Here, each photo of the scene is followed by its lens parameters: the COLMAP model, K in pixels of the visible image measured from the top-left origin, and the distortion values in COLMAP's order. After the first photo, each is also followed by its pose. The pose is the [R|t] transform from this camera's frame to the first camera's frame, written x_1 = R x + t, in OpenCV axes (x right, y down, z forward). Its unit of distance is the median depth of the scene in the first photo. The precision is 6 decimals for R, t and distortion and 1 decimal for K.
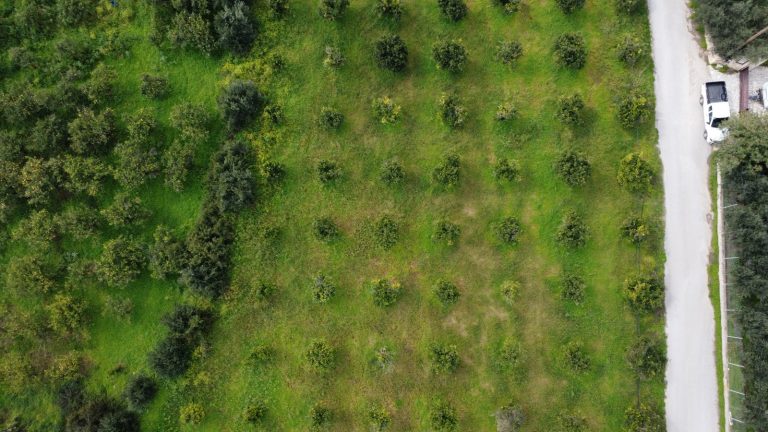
lens RADIAL K [[591.4, 0, 375.0], [0, 591.4, 227.6], [0, 0, 1]] dist [0.008629, -0.006476]
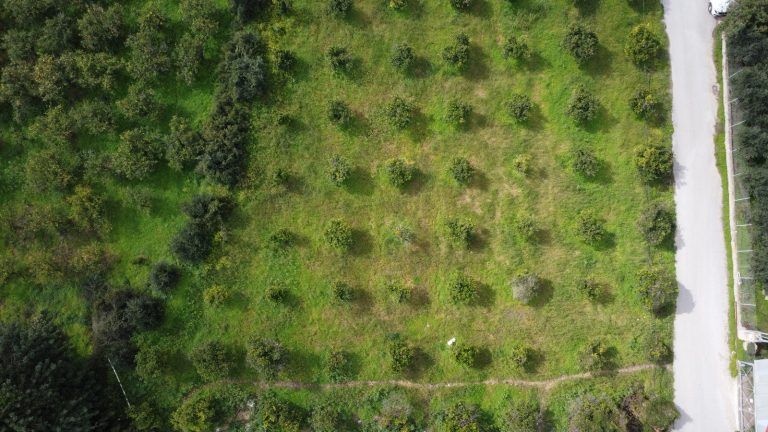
lens RADIAL K [[591.4, 0, 375.0], [0, 591.4, 227.6], [0, 0, 1]] dist [0.008629, -0.006476]
pose [[0.999370, -0.034715, 0.007368, -0.035546], [0.034438, 0.998797, 0.034896, 0.164986], [-0.008571, -0.034620, 0.999364, -0.021078]]
